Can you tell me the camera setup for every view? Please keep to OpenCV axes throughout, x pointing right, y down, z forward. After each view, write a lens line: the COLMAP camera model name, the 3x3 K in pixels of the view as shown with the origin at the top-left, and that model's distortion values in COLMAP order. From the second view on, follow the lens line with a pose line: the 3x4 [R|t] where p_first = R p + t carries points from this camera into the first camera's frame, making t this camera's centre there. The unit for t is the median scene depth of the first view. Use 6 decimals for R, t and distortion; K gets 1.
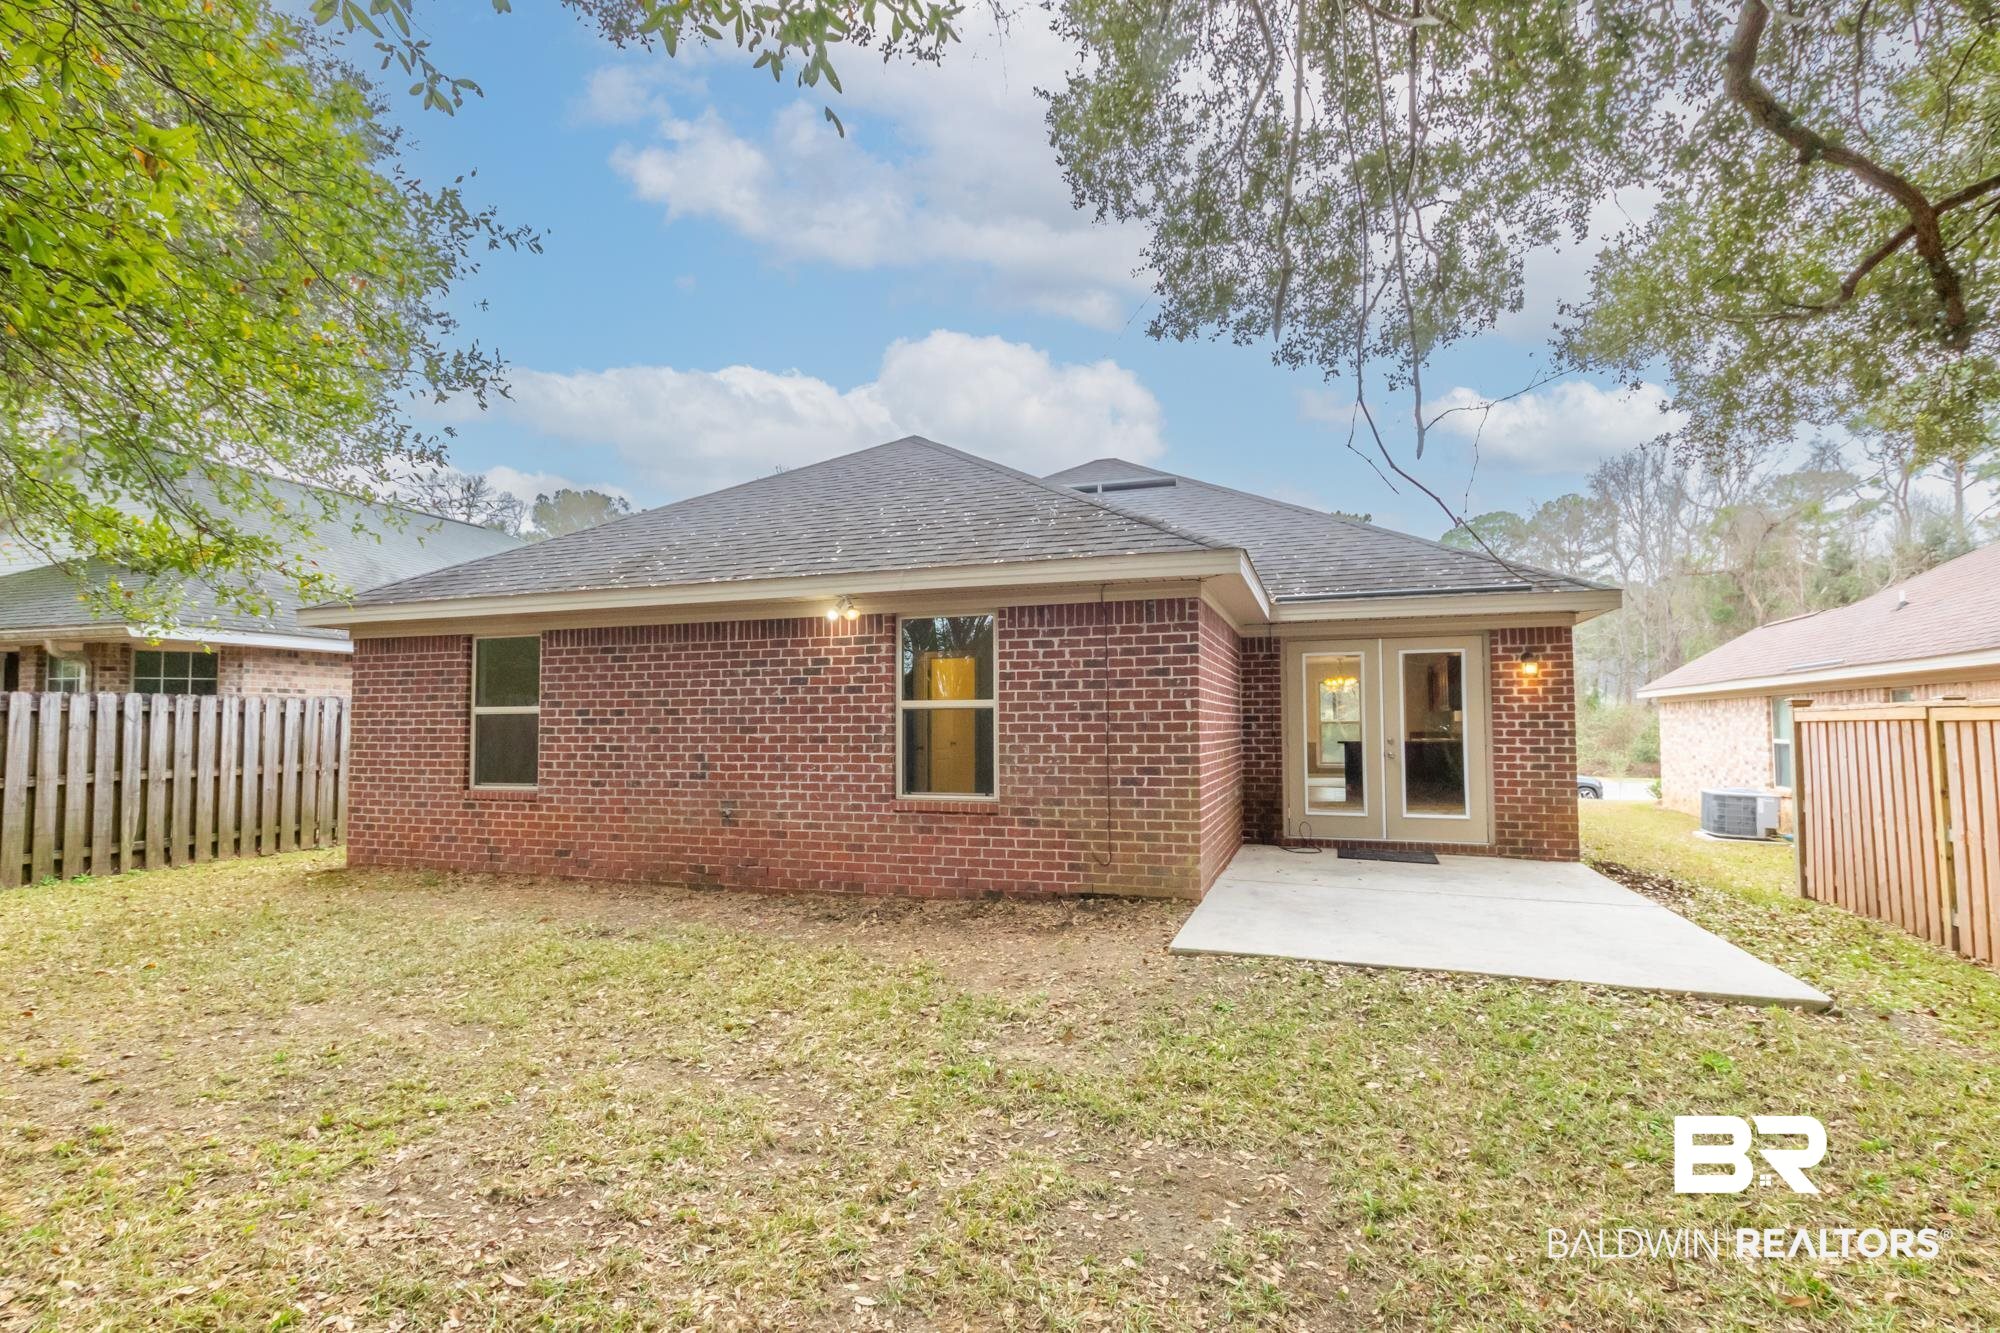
lens RADIAL K [[910.0, 0, 1010.9], [0, 910.0, 673.0], [0, 0, 1]] dist [0.000951, -0.000757]
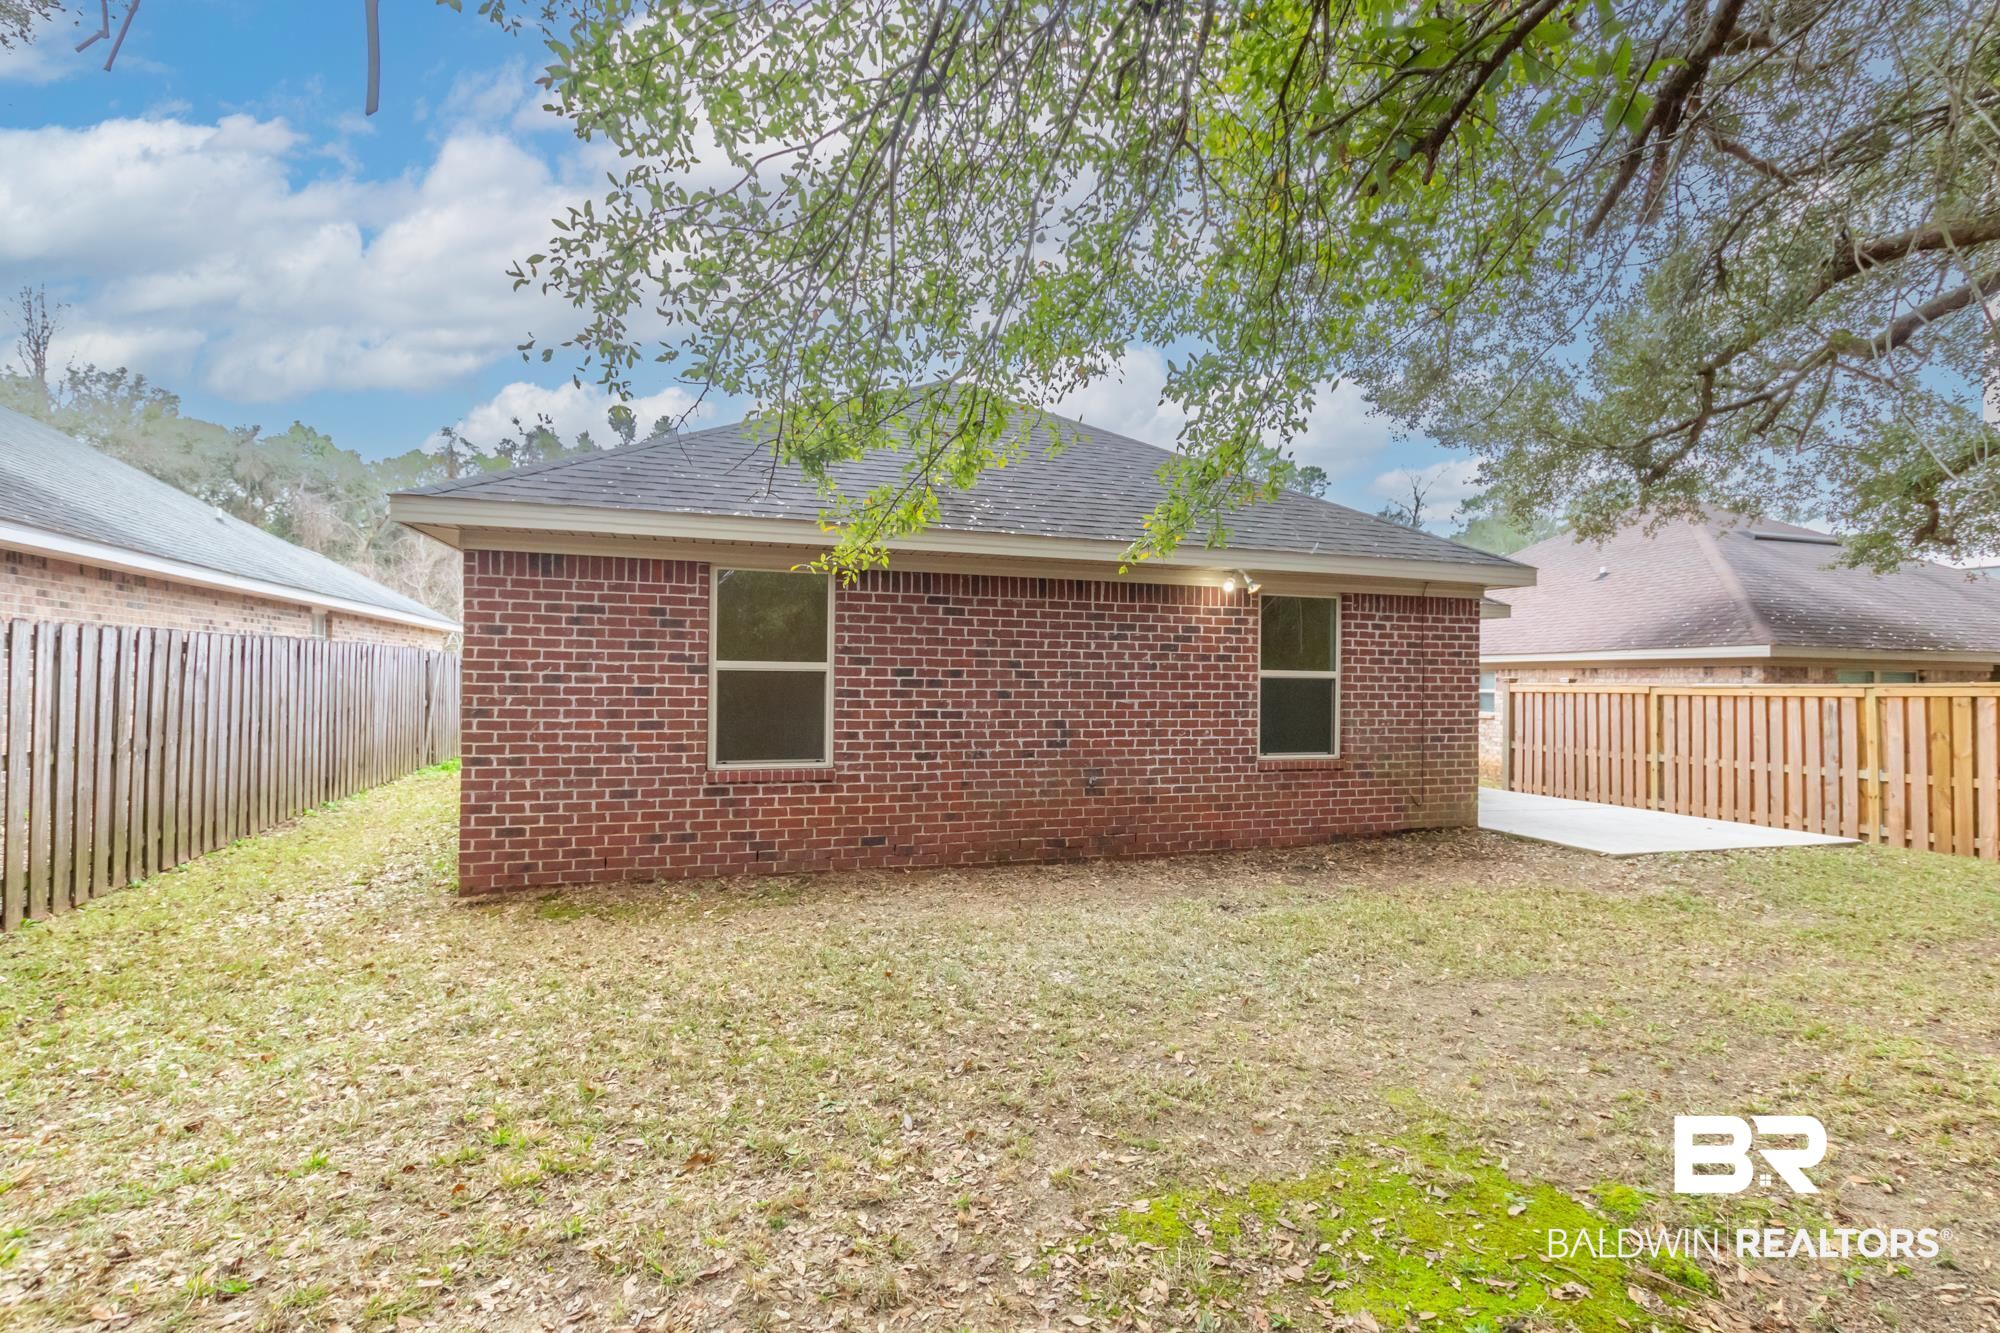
lens RADIAL K [[935.1, 0, 1003.1], [0, 935.1, 676.5], [0, 0, 1]] dist [0.000575, 0.000037]
pose [[0.793668, 0.017106, 0.608110, -0.998856], [-0.051072, 0.997949, 0.038584, 0.010366], [-0.606203, -0.061680, 0.792914, 0.286538]]
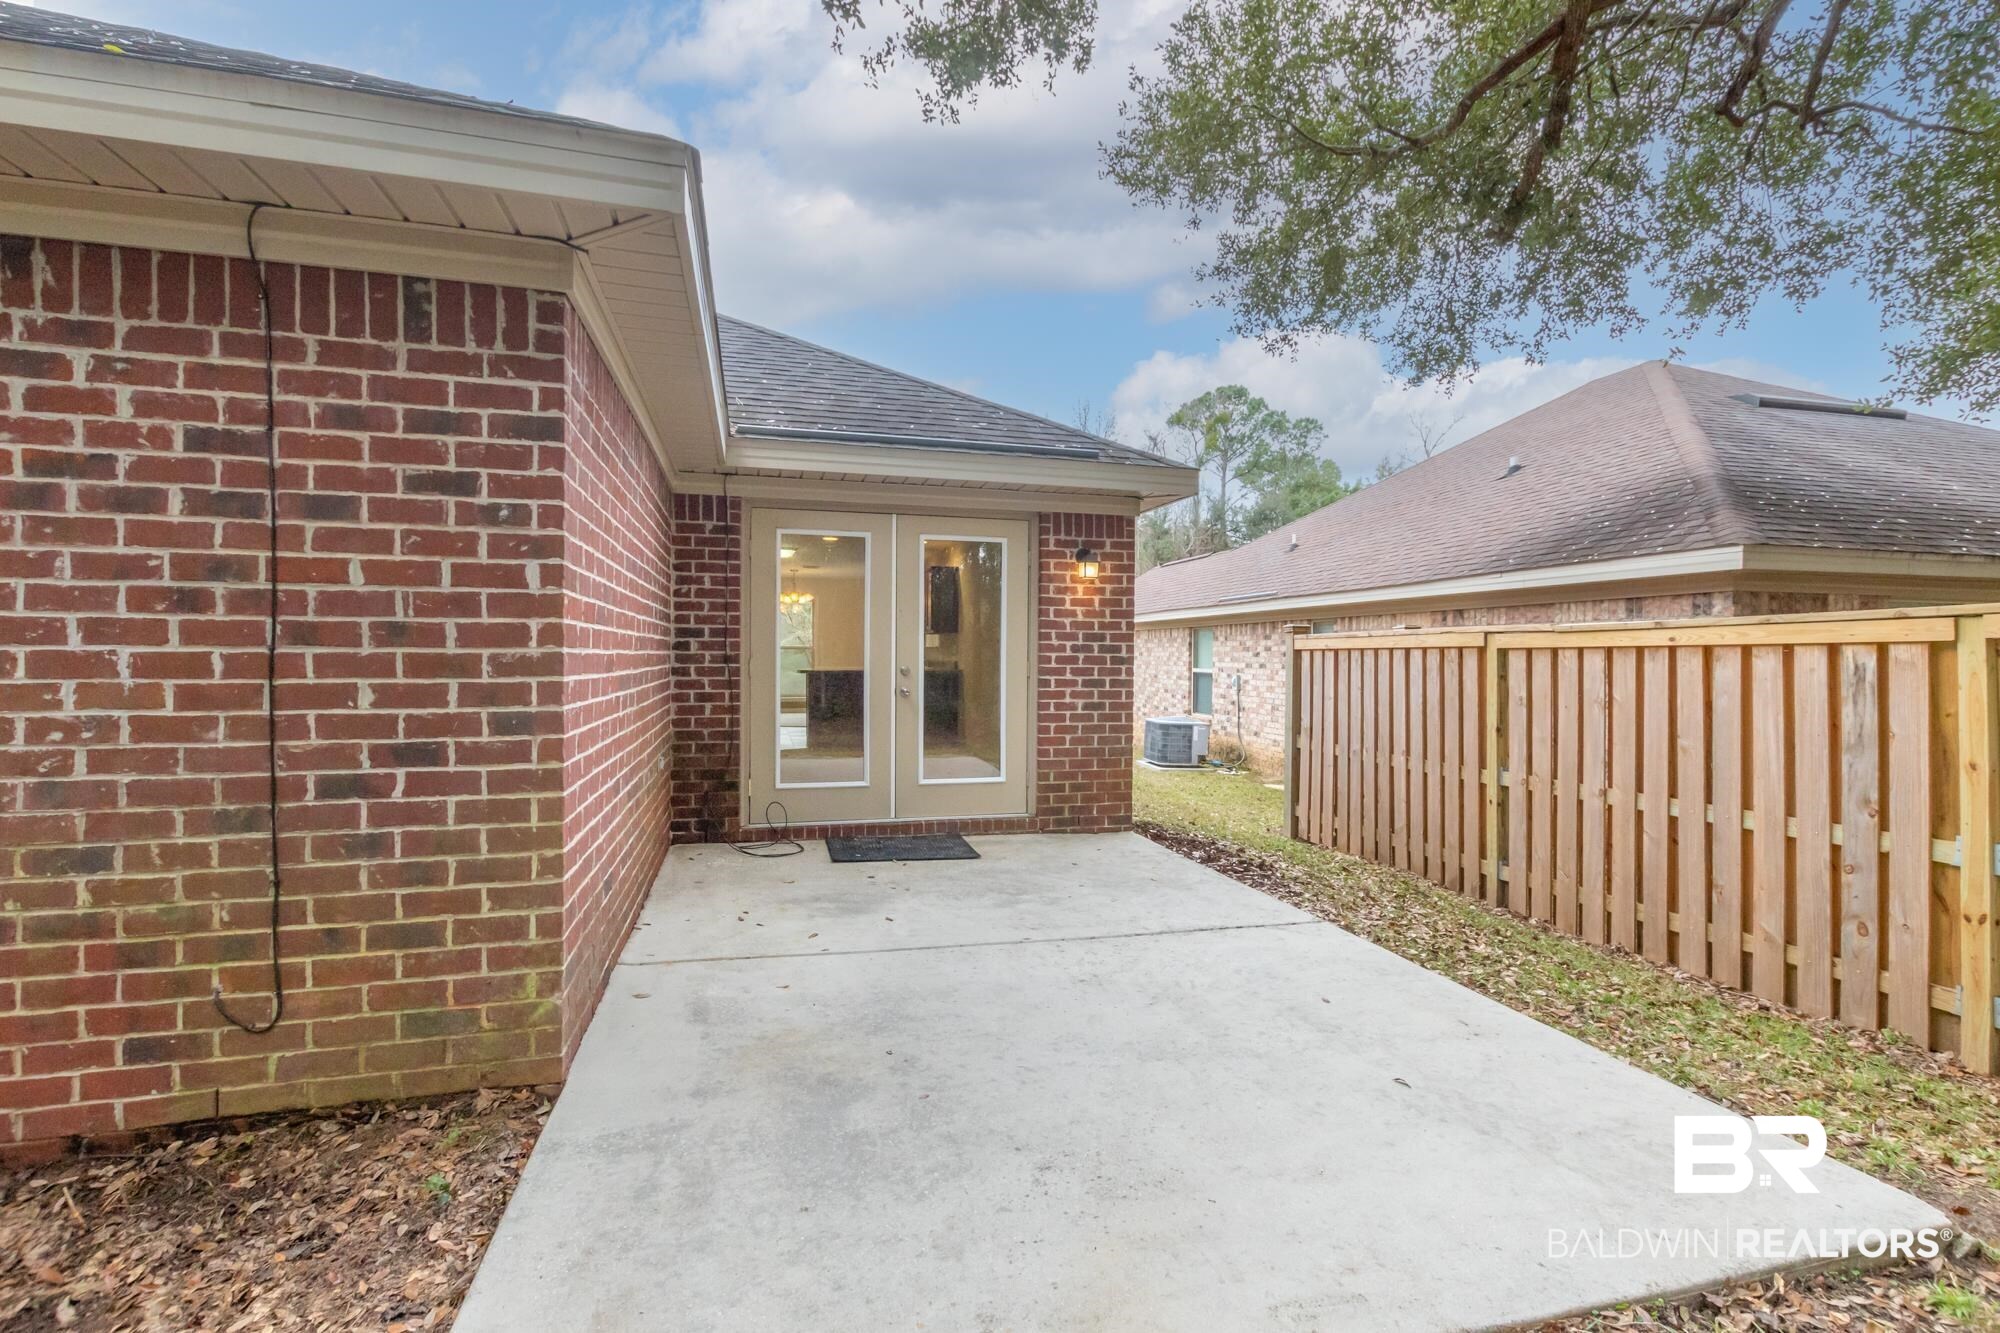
lens RADIAL K [[910.0, 0, 1010.9], [0, 910.0, 673.0], [0, 0, 1]] dist [0.000951, -0.000757]
pose [[0.820621, -0.001287, 0.571471, 0.121136], [-0.043712, 0.996926, 0.065014, 0.035387], [-0.569798, -0.078332, 0.818043, 0.490221]]
